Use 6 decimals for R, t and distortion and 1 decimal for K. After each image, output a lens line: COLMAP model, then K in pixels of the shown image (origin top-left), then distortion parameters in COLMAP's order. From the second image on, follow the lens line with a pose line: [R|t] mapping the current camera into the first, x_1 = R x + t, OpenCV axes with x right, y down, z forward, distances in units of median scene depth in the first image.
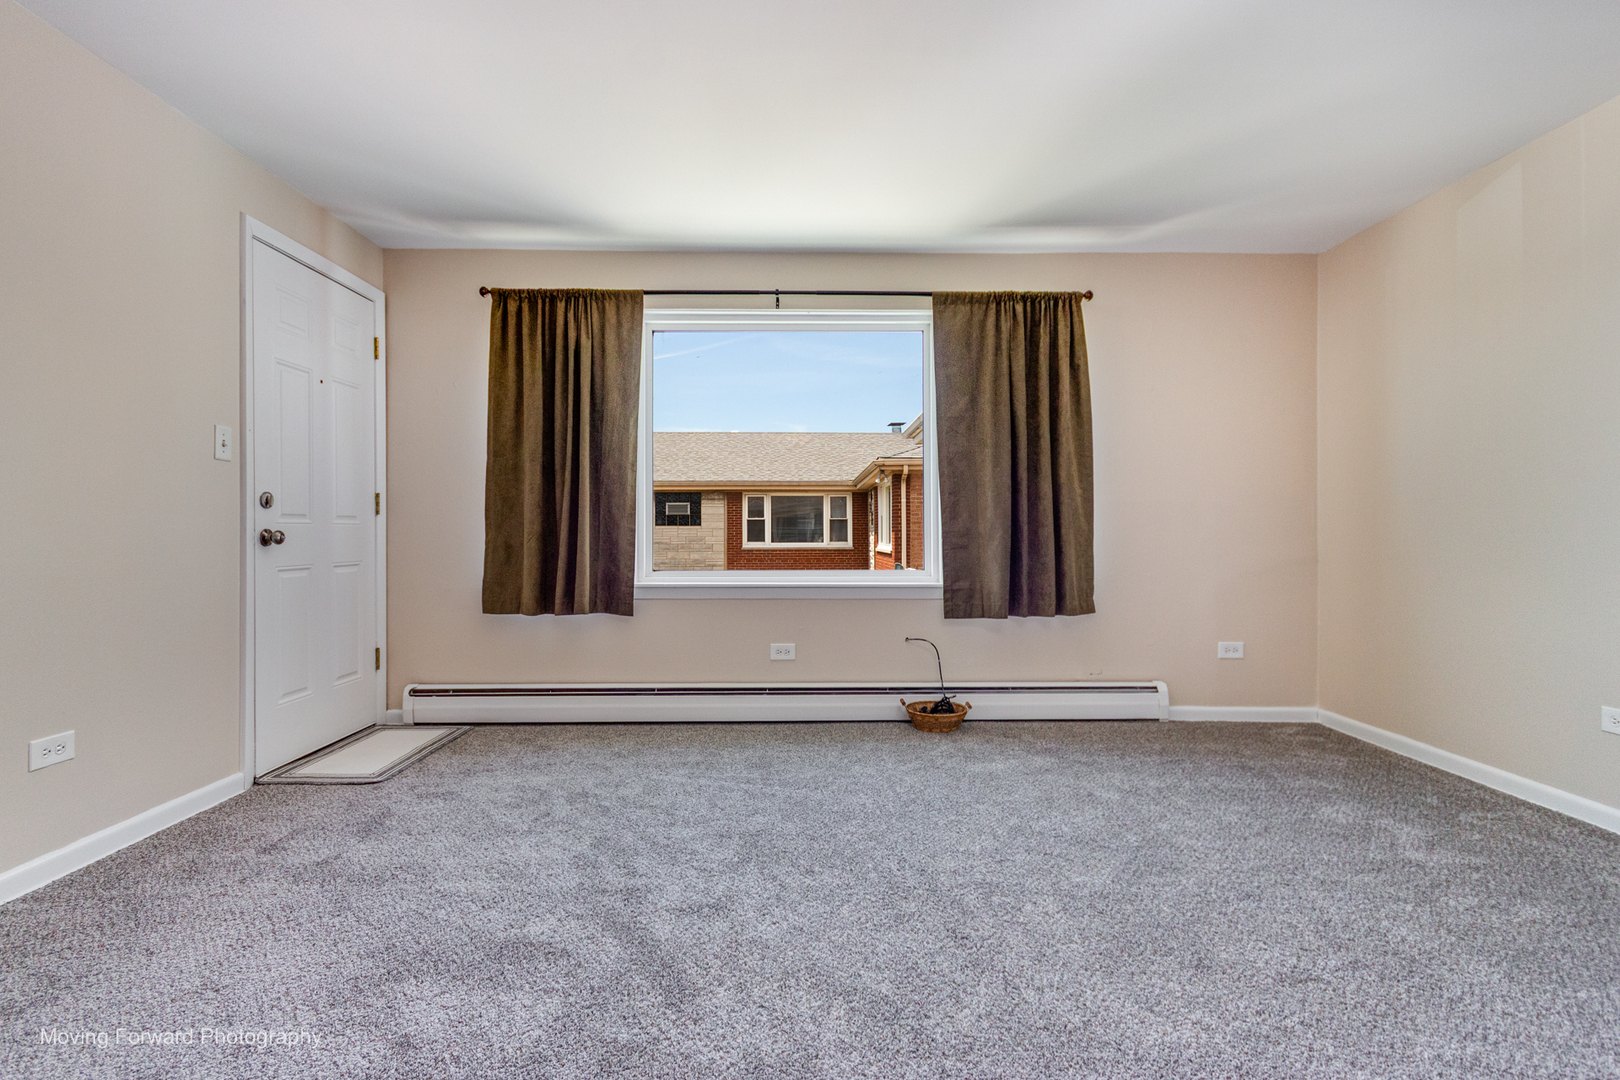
lens RADIAL K [[761.8, 0, 812.7], [0, 761.8, 538.4], [0, 0, 1]] dist [0.001918, 0.004212]
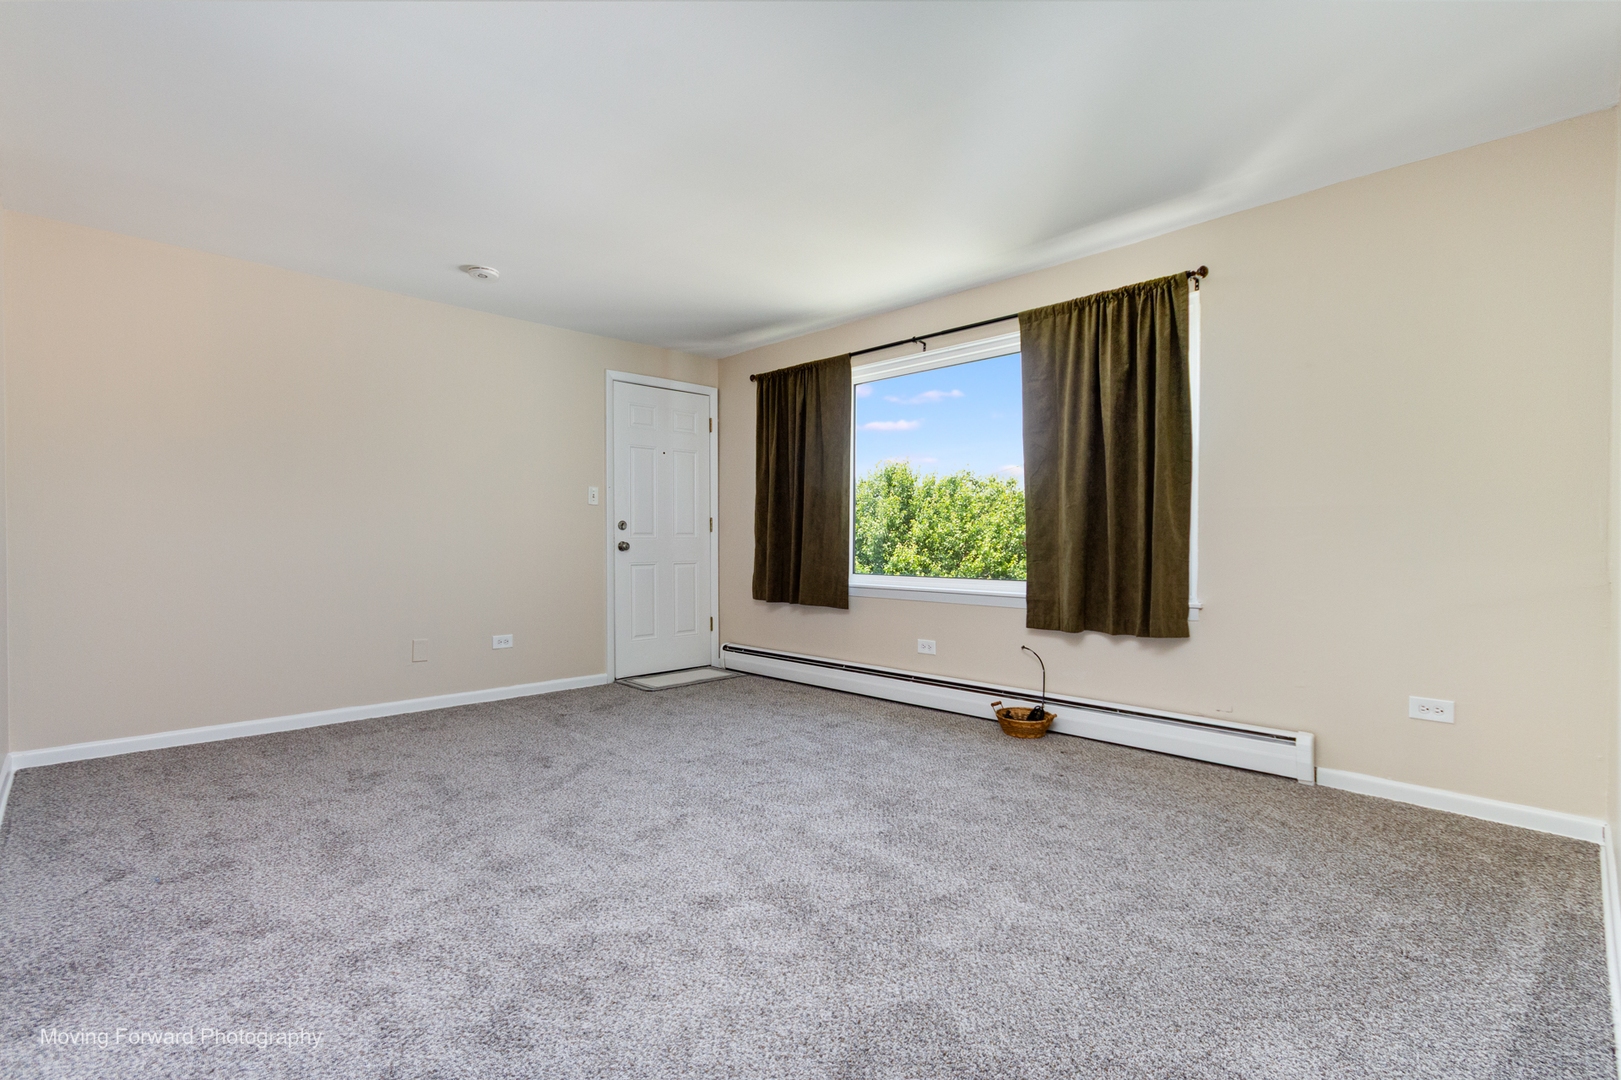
lens RADIAL K [[762.2, 0, 808.1], [0, 762.2, 547.3], [0, 0, 1]] dist [0.001918, 0.004212]
pose [[0.683705, 0.007020, -0.729725, 0.702471], [-0.005055, 0.999975, 0.004884, -0.007688], [0.729741, 0.000350, 0.683723, 0.078488]]
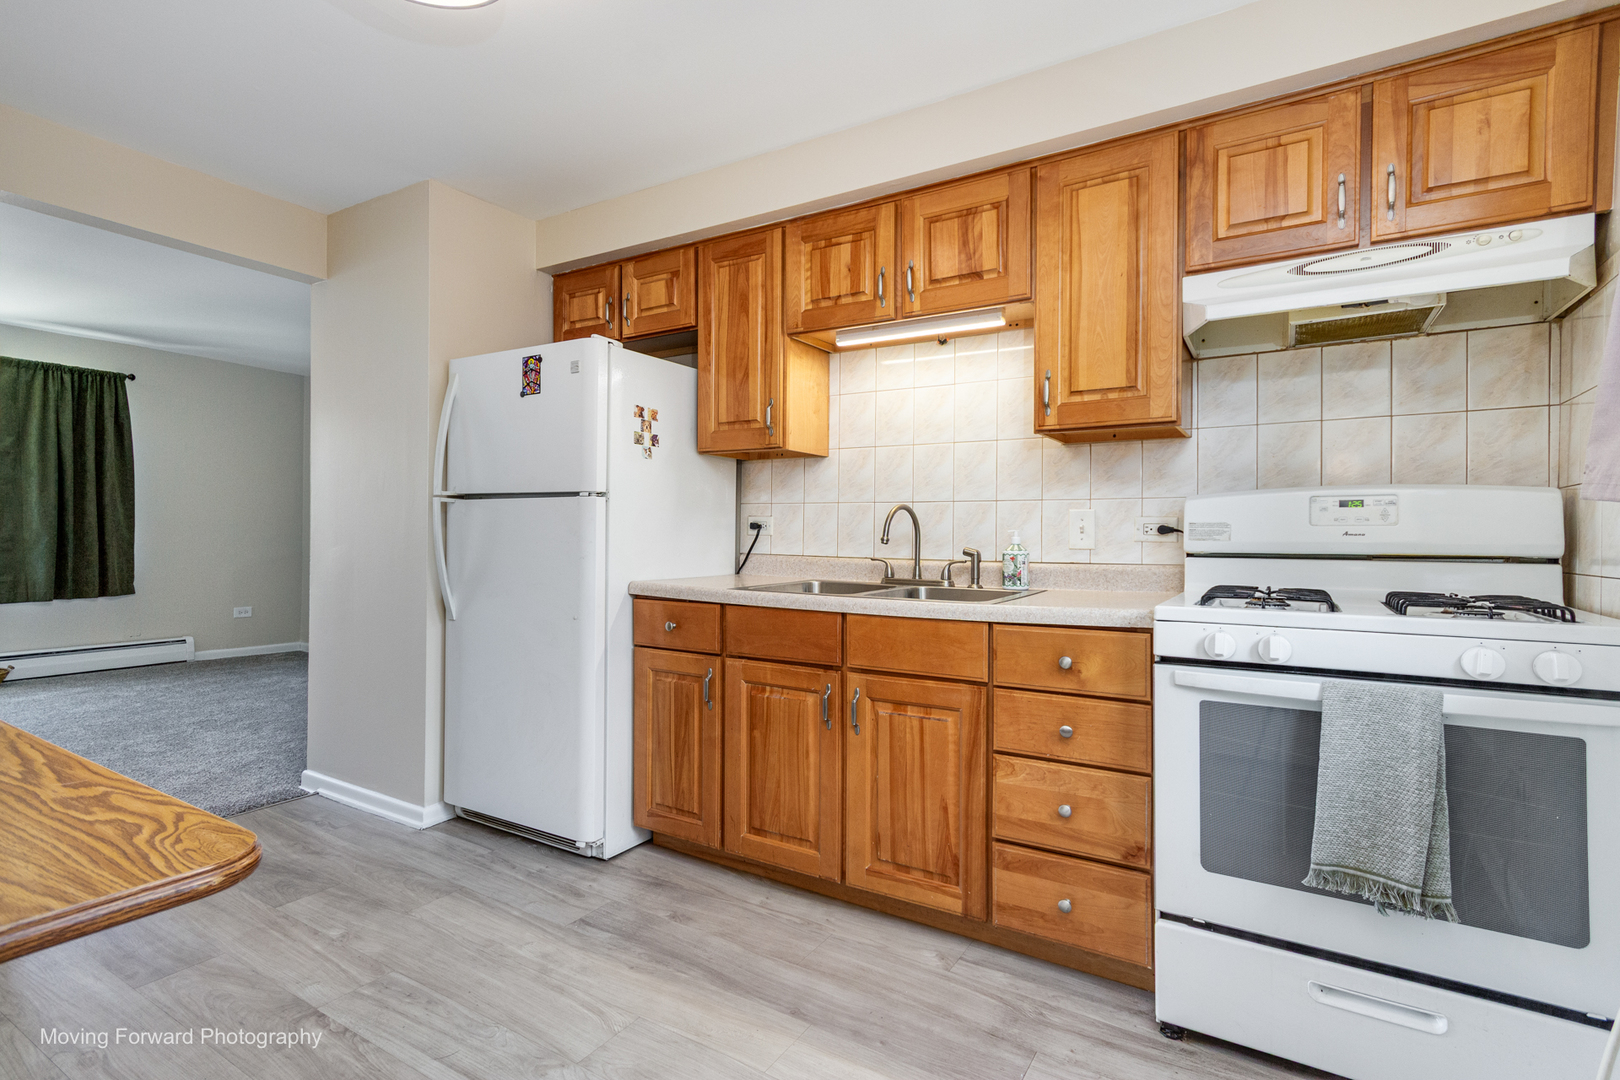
lens RADIAL K [[761.8, 0, 802.5], [0, 761.8, 538.9], [0, 0, 1]] dist [0.001918, 0.004212]
pose [[0.527620, 0.006343, 0.849457, -0.206487], [-0.014628, 0.999892, 0.001620, -0.029594], [-0.849355, -0.013281, 0.527655, -0.880771]]
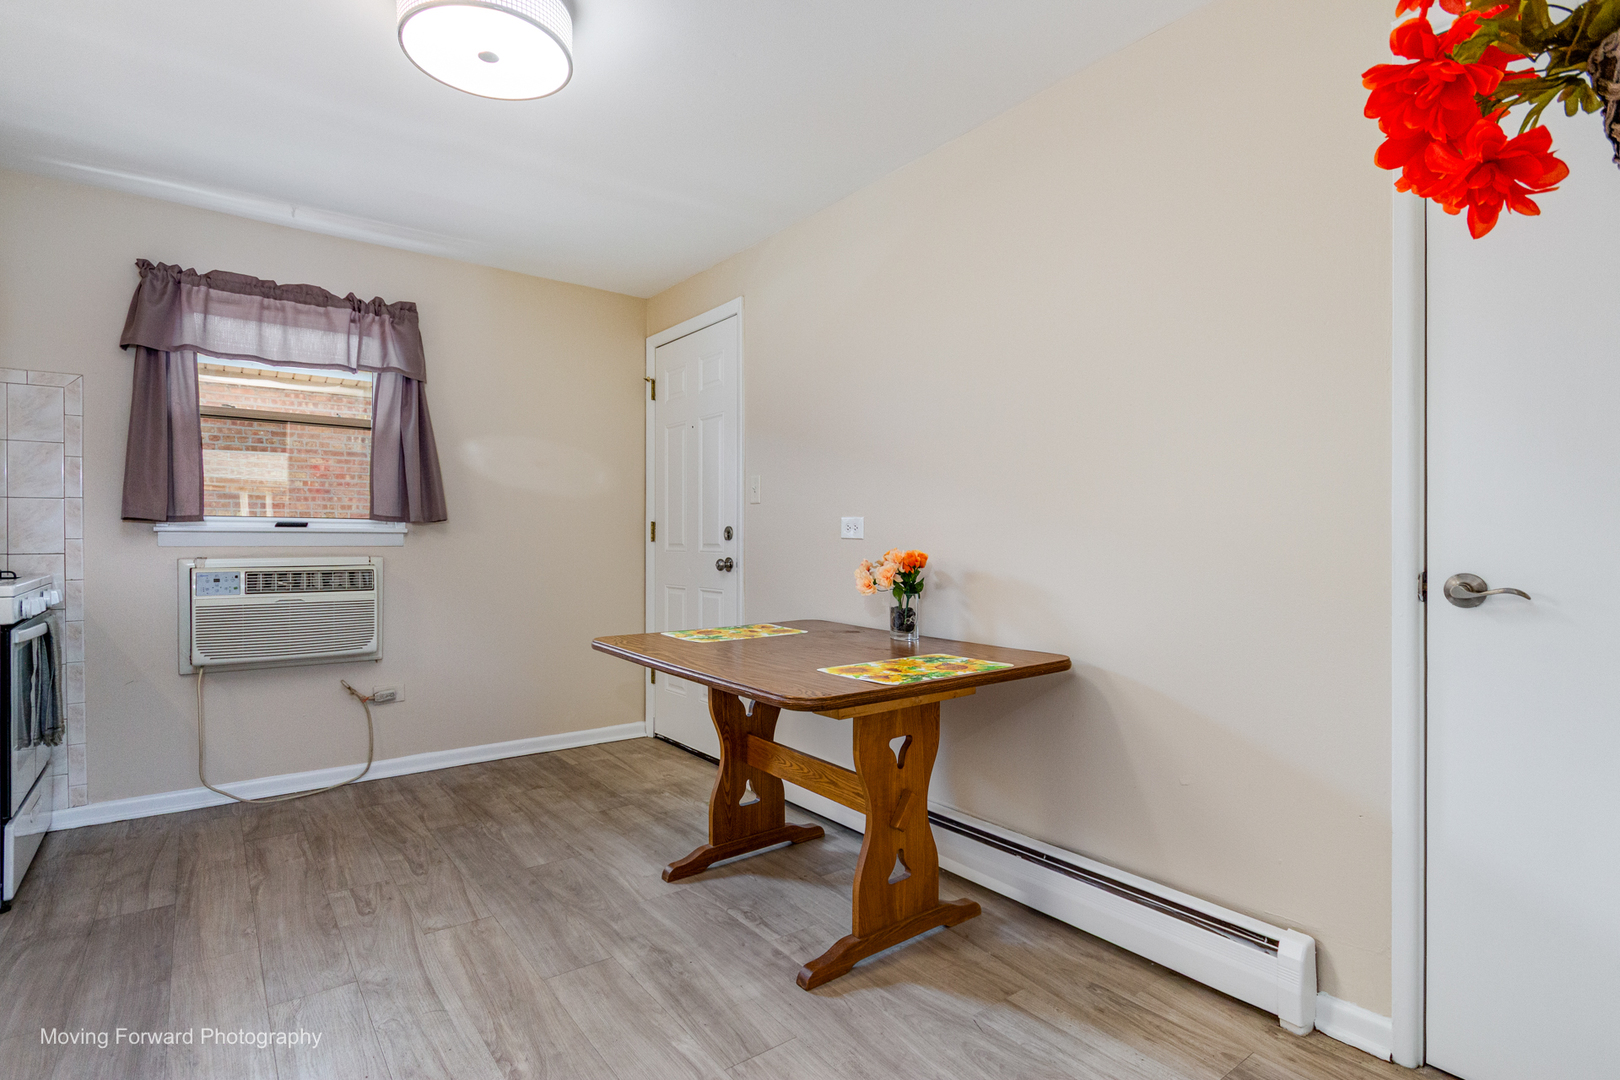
lens RADIAL K [[794.4, 0, 809.6], [0, 794.4, 543.2], [0, 0, 1]] dist [0.000586, -0.001057]
pose [[-0.801057, 0.004538, -0.598571, 0.147323], [0.000720, 0.999978, 0.006618, -0.028619], [0.598588, 0.004870, -0.801042, 0.005118]]
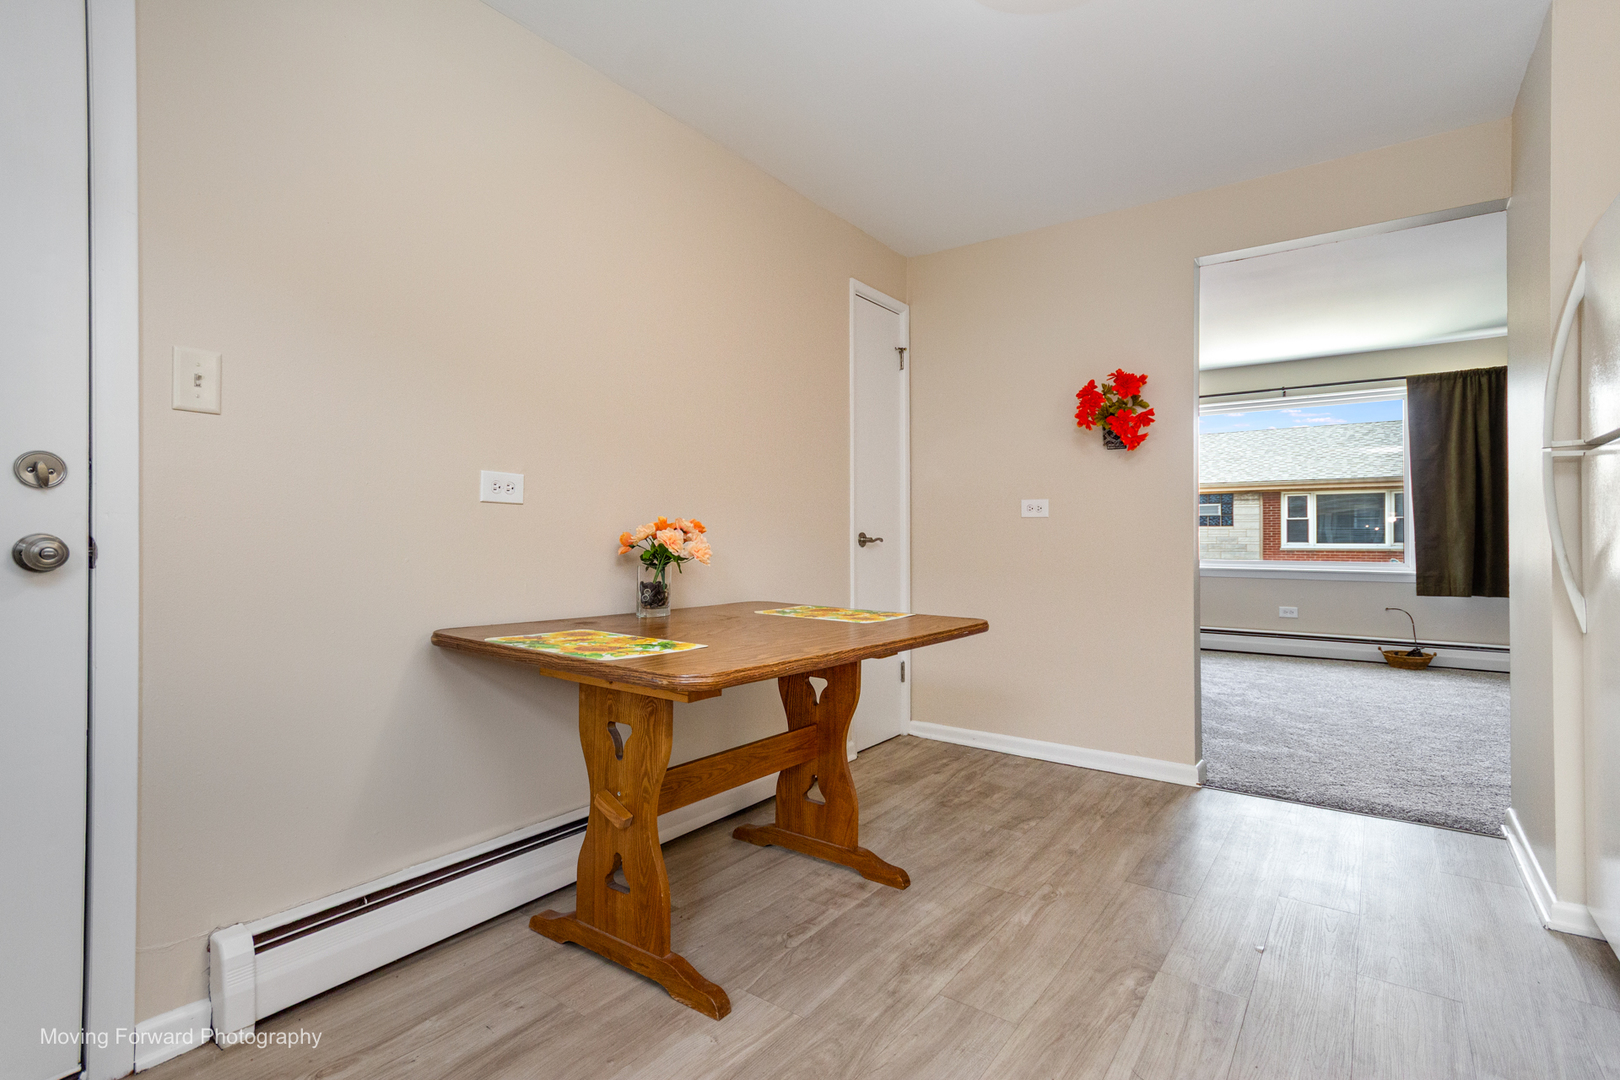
lens RADIAL K [[761.8, 0, 810.1], [0, 761.8, 532.9], [0, 0, 1]] dist [0.001918, 0.004212]
pose [[0.794115, 0.001512, -0.607766, 0.139295], [-0.004645, 0.999983, -0.003582, -0.006004], [0.607750, 0.005667, 0.794108, -0.891487]]
